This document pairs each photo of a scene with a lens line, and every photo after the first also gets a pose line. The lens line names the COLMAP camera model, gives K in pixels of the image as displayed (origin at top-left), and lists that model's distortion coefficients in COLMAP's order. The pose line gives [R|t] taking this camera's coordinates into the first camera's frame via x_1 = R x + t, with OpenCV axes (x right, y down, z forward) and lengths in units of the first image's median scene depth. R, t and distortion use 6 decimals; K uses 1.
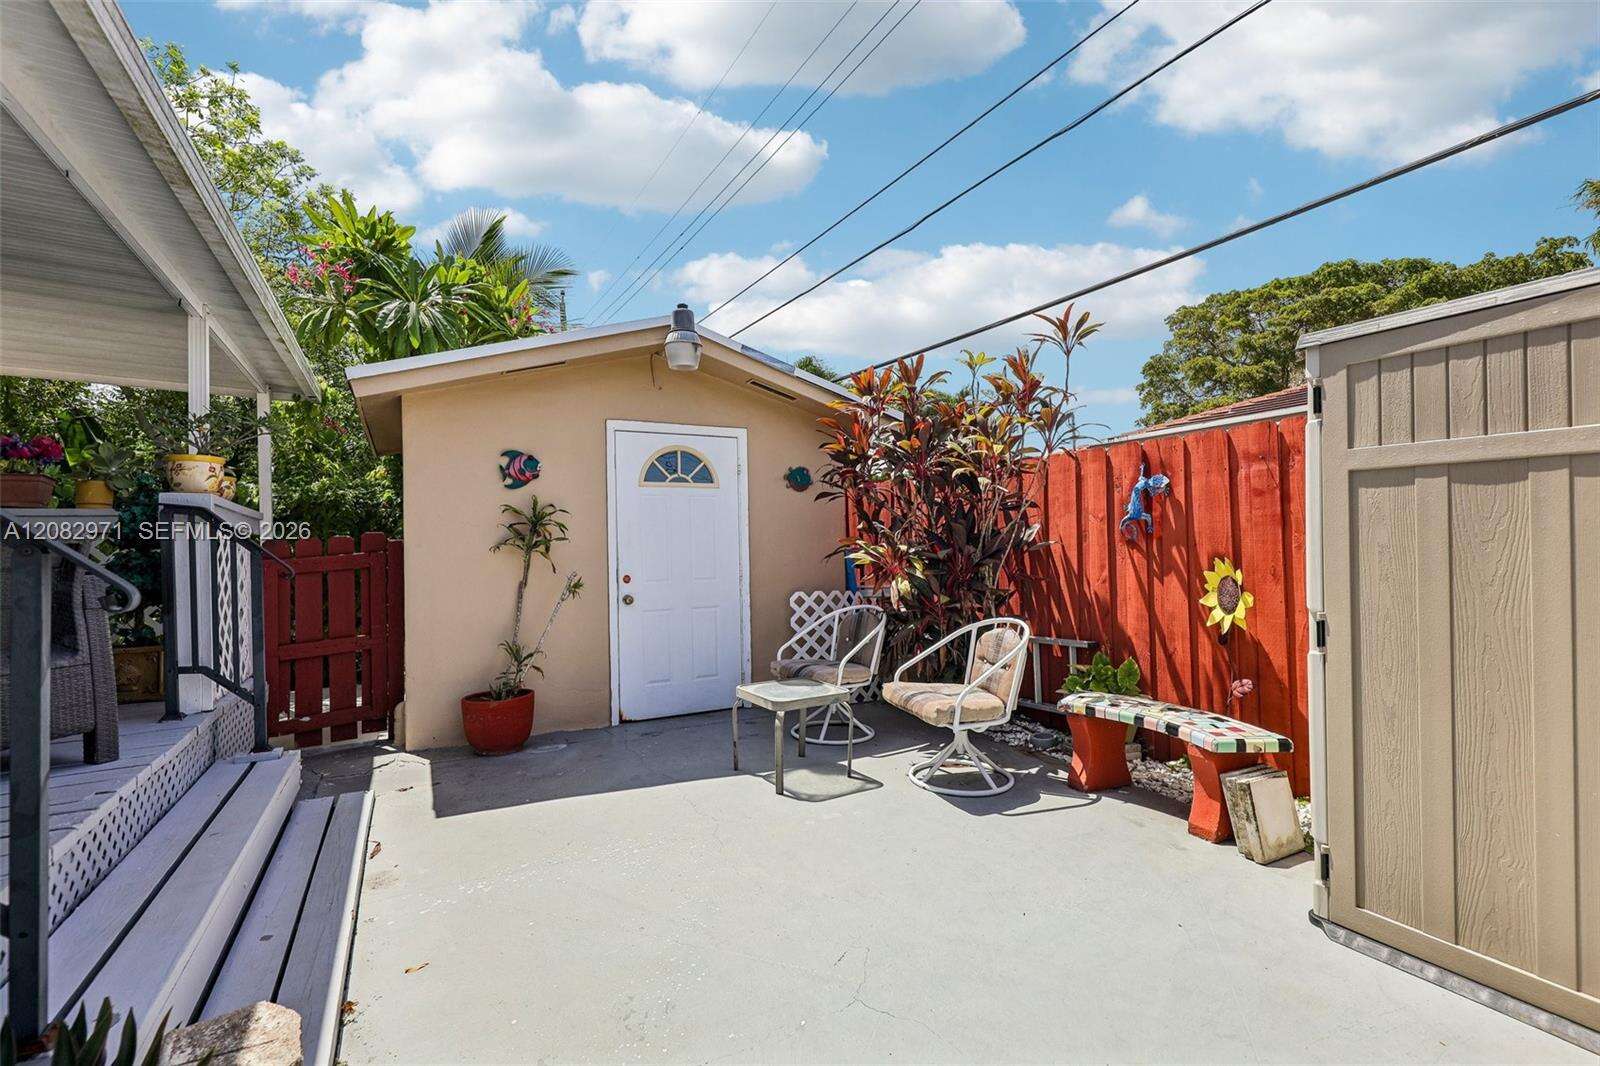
lens RADIAL K [[727.8, 0, 809.0], [0, 727.8, 538.8], [0, 0, 1]] dist [0.002118, 0.000220]
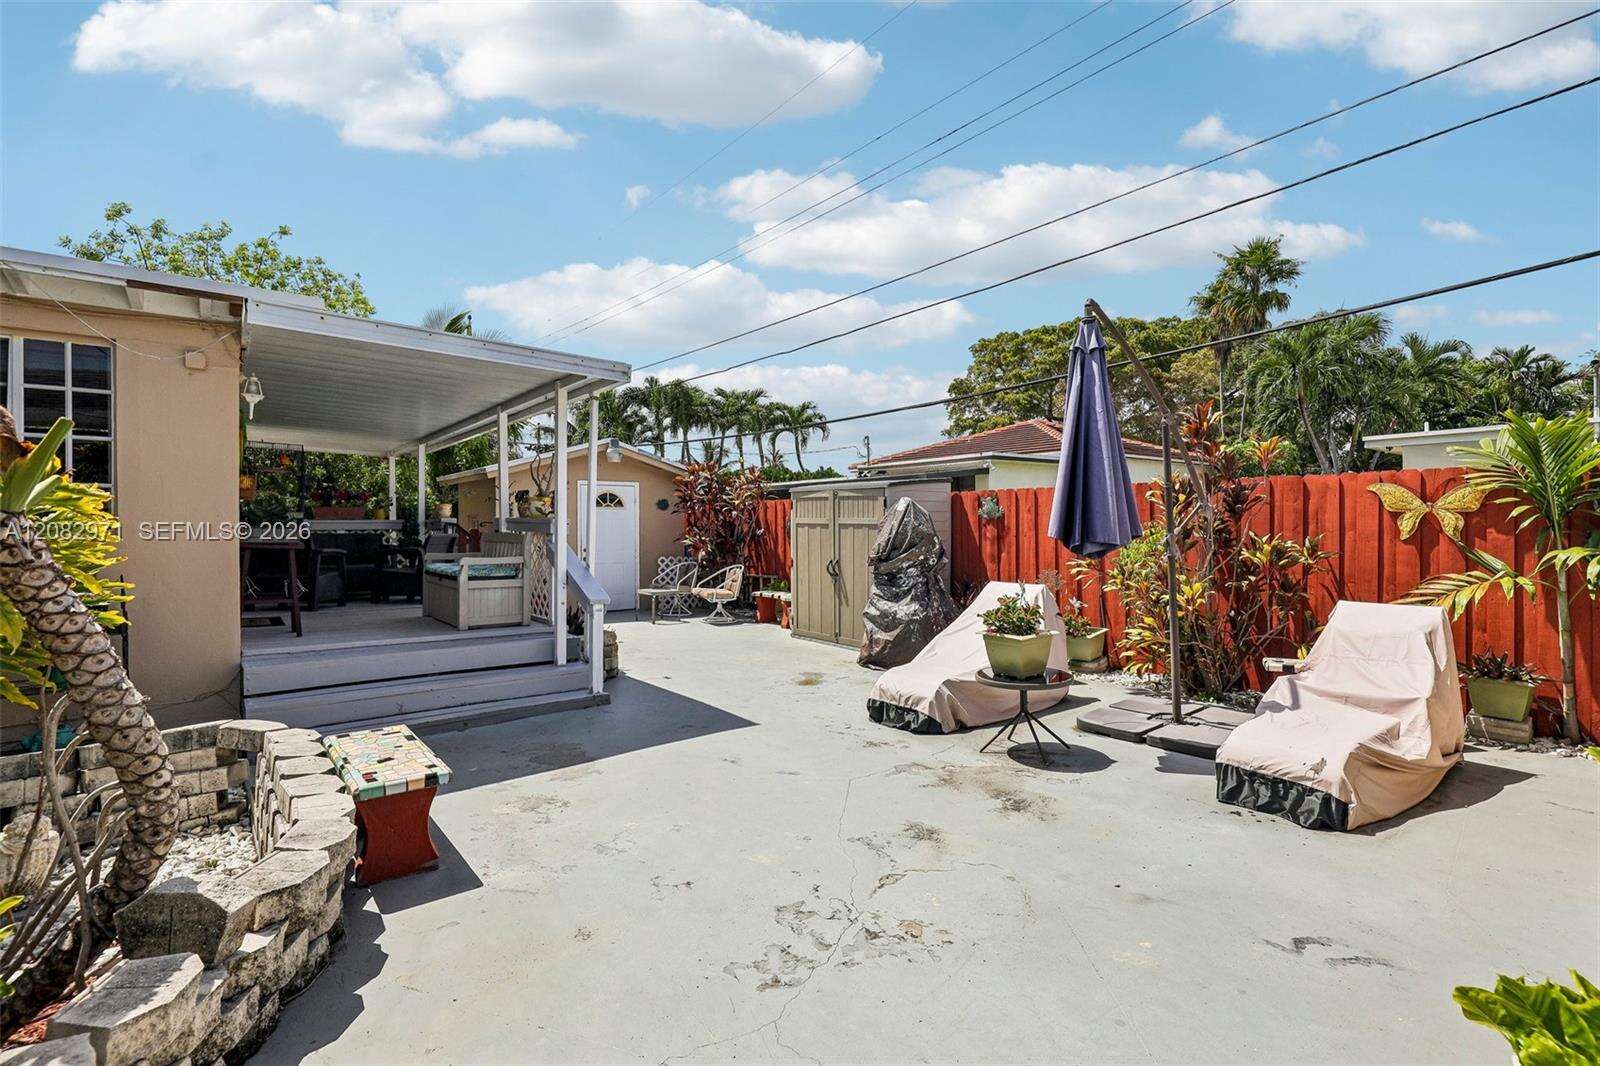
lens RADIAL K [[745.4, 0, 803.4], [0, 745.4, 526.0], [0, 0, 1]] dist [0.000489, 0.000056]
pose [[0.985941, 0.013551, 0.166545, 0.033435], [-0.015569, 0.999820, 0.010818, -0.055637], [-0.166369, -0.013259, 0.985974, -1.414795]]
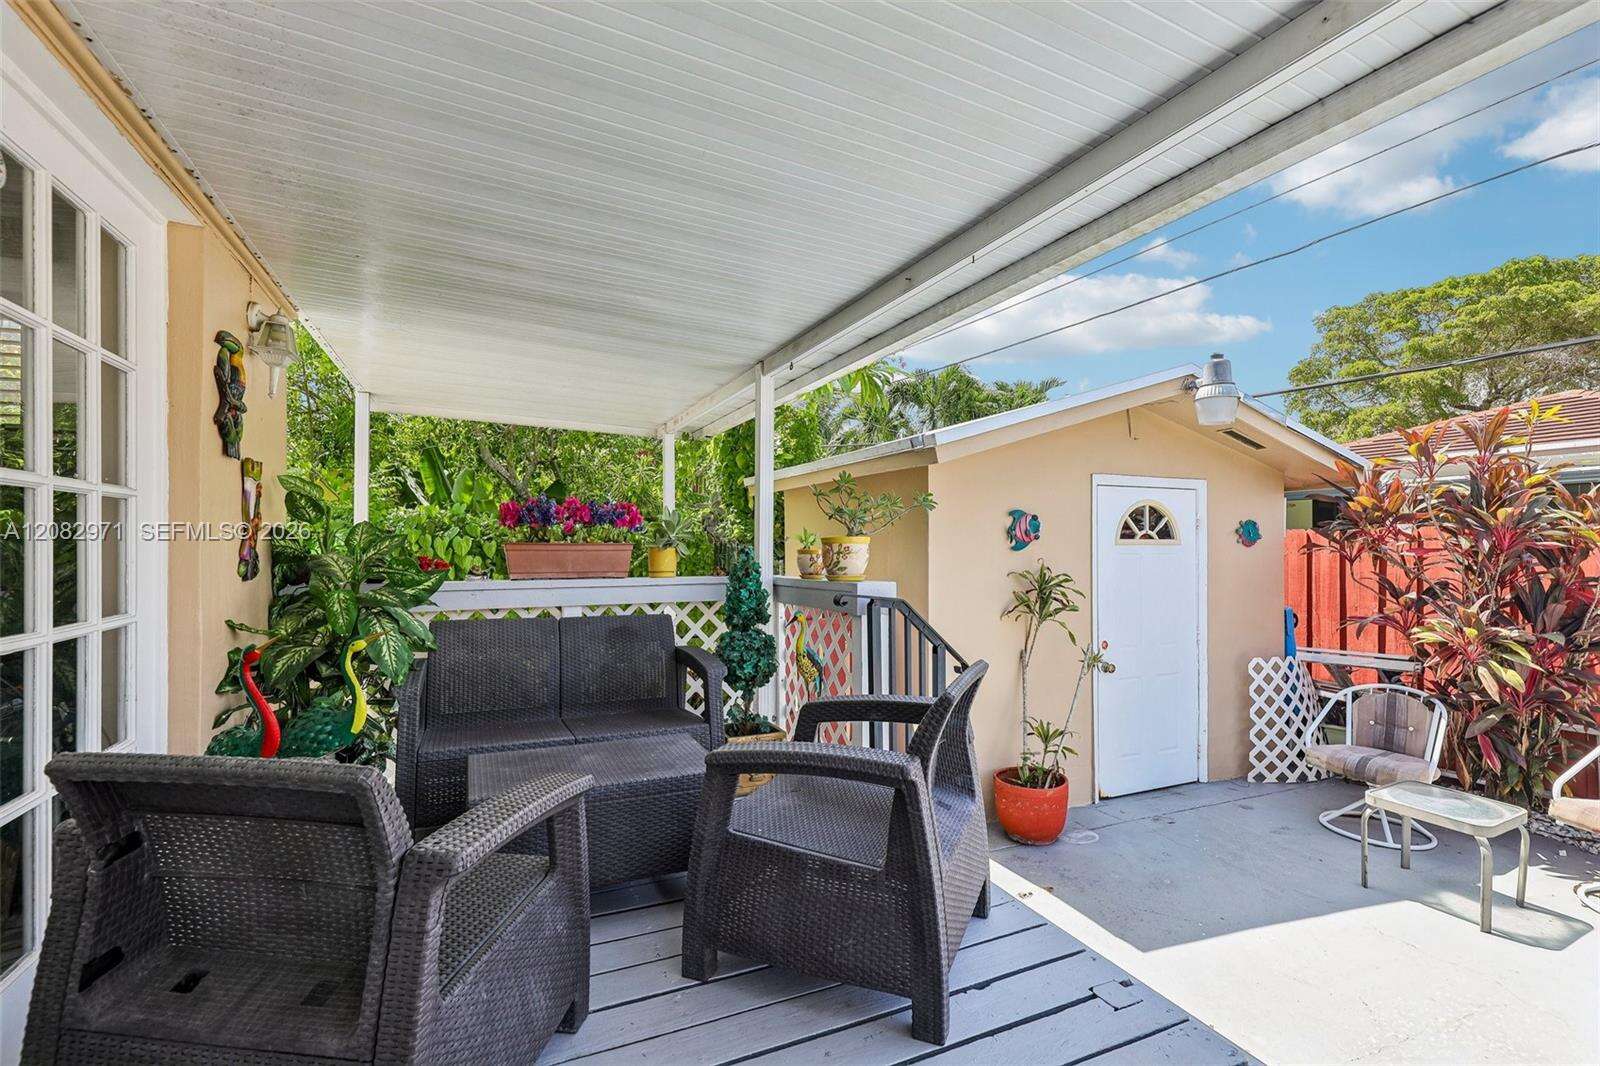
lens RADIAL K [[727.8, 0, 809.0], [0, 727.8, 538.8], [0, 0, 1]] dist [0.002118, 0.000220]
pose [[0.996617, 0.019884, -0.079747, -0.557557], [-0.019487, 0.999794, 0.005750, -0.078543], [0.079845, -0.004176, 0.996799, 0.044460]]
